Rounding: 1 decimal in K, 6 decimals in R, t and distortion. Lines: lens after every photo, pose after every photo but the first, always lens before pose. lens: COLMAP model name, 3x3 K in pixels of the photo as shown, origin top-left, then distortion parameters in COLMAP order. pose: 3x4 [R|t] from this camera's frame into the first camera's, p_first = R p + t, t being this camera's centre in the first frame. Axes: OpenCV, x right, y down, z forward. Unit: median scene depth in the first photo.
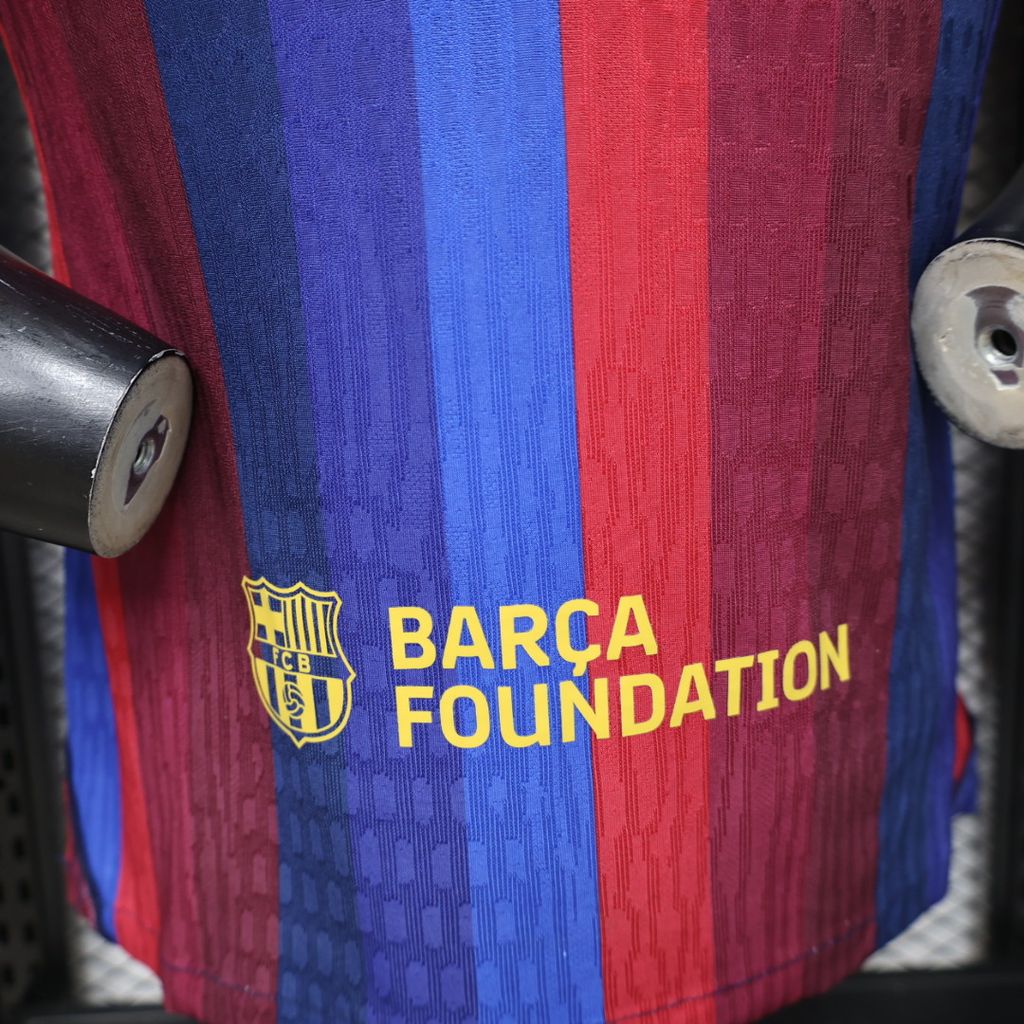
lens RADIAL K [[1498.5, 0, 512.0], [0, 1498.5, 512.0], [0, 0, 1]] dist [-0.108810, -0.005662]
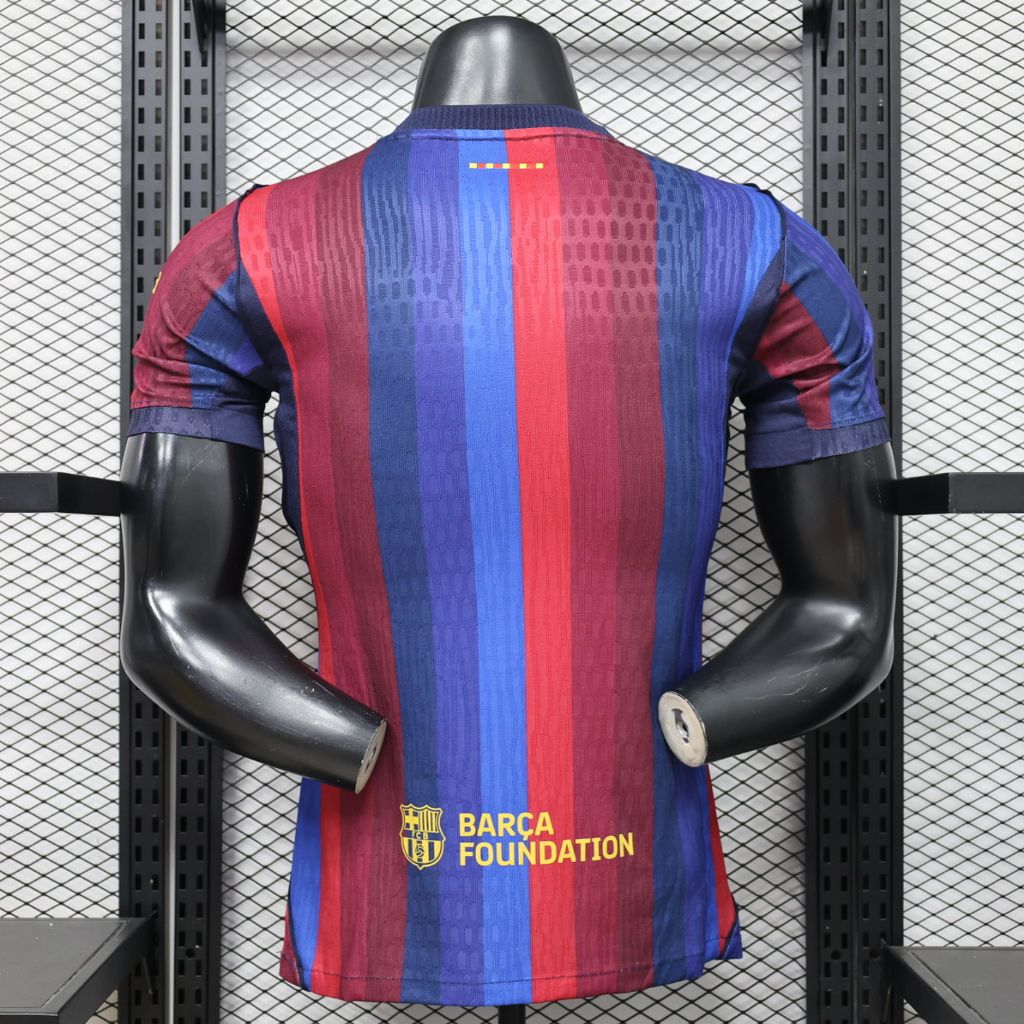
lens RADIAL K [[1987.8, 0, 512.0], [0, 1987.8, 512.0], [0, 0, 1]] dist [-0.059245, -0.147576]
pose [[0.999057, 0.039295, -0.018489, 0.063796], [-0.041851, 0.984852, -0.168271, 0.128446], [0.011597, 0.168886, 0.985567, -2.783998]]
